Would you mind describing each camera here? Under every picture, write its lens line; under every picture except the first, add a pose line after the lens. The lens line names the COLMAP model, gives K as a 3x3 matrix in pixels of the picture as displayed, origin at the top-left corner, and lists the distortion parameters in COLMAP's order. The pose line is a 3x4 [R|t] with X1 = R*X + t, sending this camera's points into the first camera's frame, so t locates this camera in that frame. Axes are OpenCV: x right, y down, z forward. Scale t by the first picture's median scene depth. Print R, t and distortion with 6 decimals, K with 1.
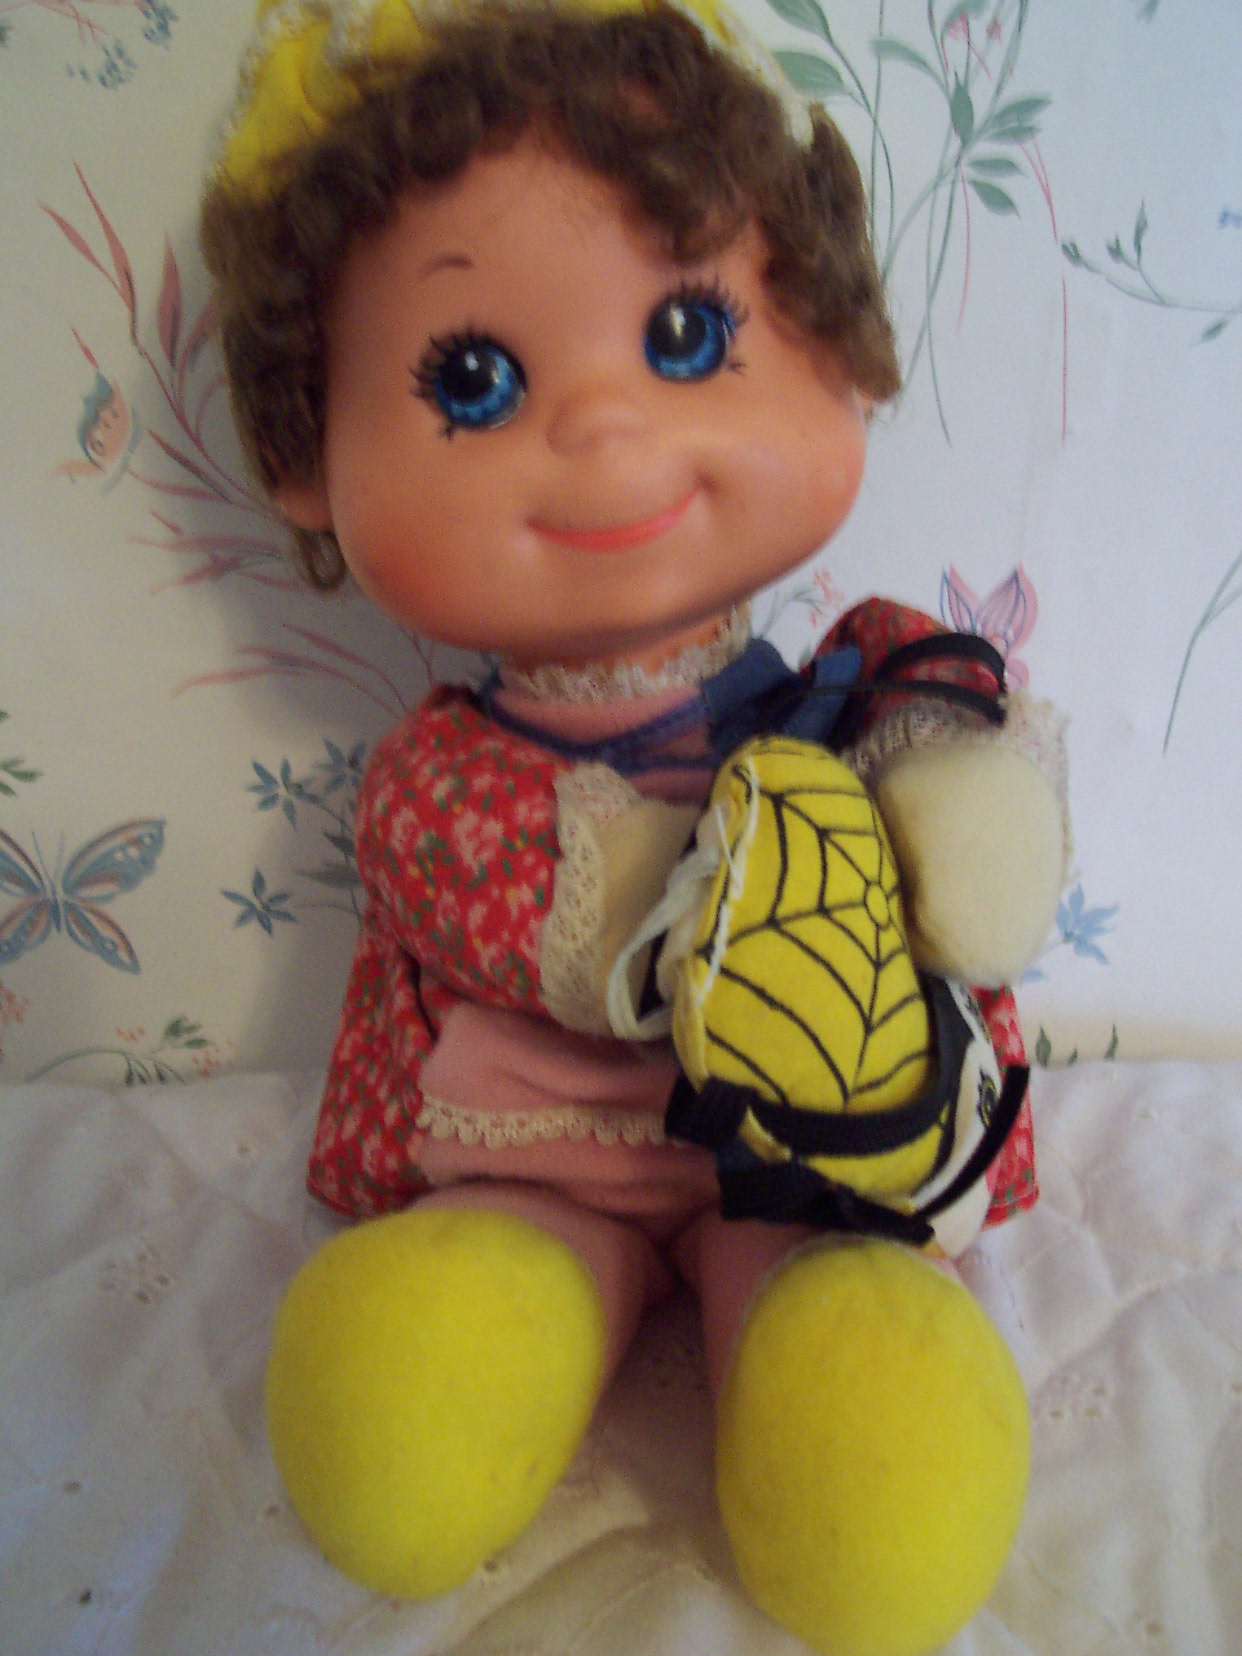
lens RADIAL K [[1803.4, 0, 637.5], [0, 1803.4, 826.7], [0, 0, 1]] dist [-0.105180, -0.024764]
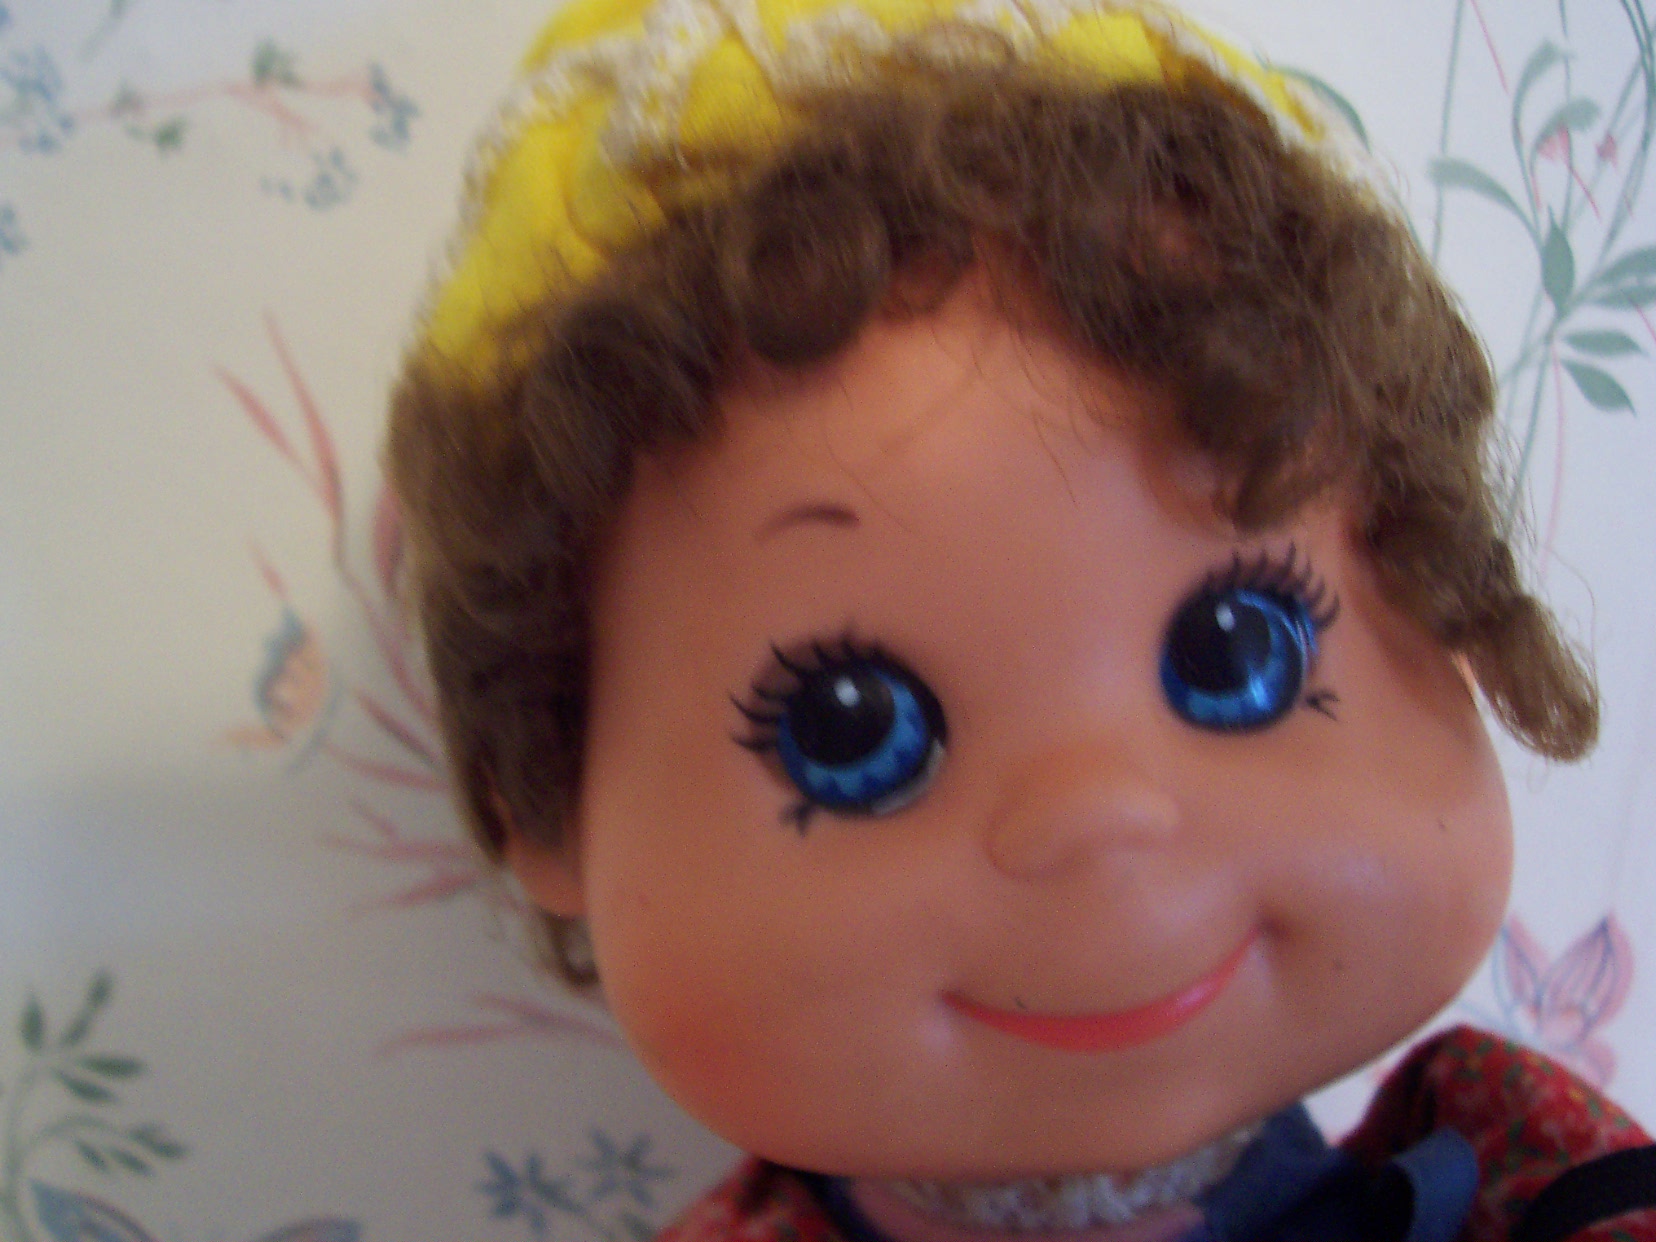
lens RADIAL K [[1780.8, 0, 828.0], [0, 1780.8, 621.0], [0, 0, 1]] dist [-0.205948, 0.030770]
pose [[0.997518, 0.021428, -0.067073, -0.062379], [-0.033174, 0.983244, -0.179248, -0.182672], [0.062108, 0.181028, 0.981515, 0.462958]]
